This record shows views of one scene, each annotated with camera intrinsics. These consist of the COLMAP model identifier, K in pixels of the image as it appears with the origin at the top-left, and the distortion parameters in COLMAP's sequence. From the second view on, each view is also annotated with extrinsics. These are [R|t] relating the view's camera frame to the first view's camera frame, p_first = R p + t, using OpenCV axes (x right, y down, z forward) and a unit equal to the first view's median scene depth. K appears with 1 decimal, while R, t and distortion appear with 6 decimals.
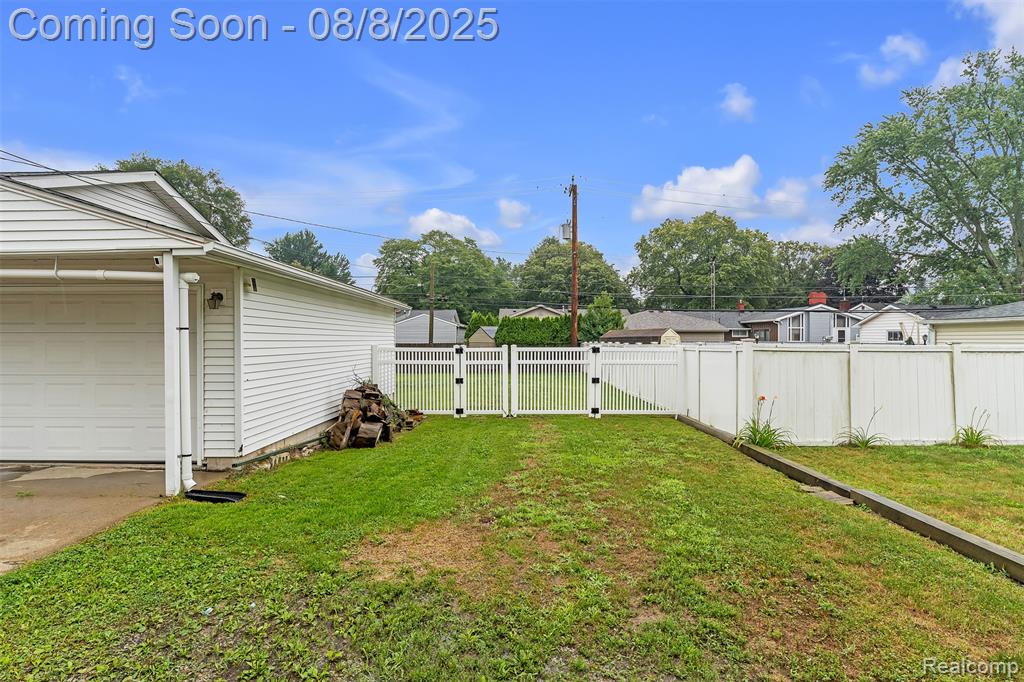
lens RADIAL K [[520.0, 0, 512.0], [0, 520.0, 341.0], [0, 0, 1]] dist [-0.011499, 0.000247]
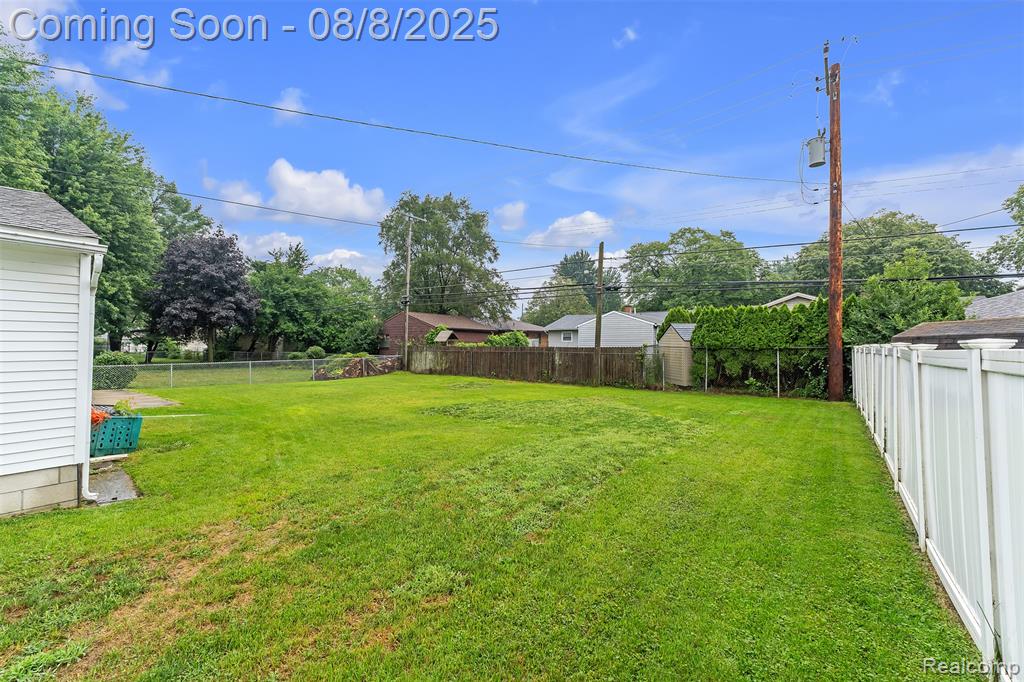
lens RADIAL K [[432.2, 0, 512.0], [0, 432.2, 341.0], [0, 0, 1]] dist [0.001053, -0.000292]
pose [[0.811577, -0.005448, -0.584220, 0.104885], [-0.004107, 0.999879, -0.015030, 0.004963], [0.584231, 0.014598, 0.811456, 0.404147]]
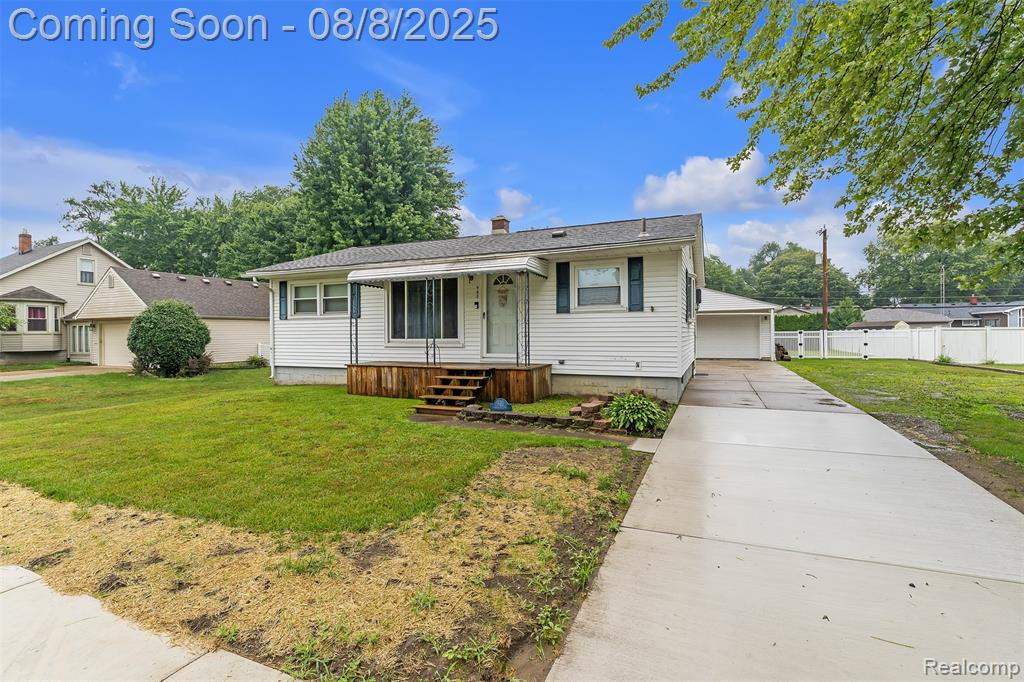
lens RADIAL K [[463.4, 0, 514.6], [0, 463.4, 337.8], [0, 0, 1]] dist [-0.009492, 0.000055]
pose [[0.922273, -0.005132, -0.386505, -0.199818], [0.008464, 0.999940, 0.006920, 0.006797], [0.386447, -0.009654, 0.922261, -0.621399]]
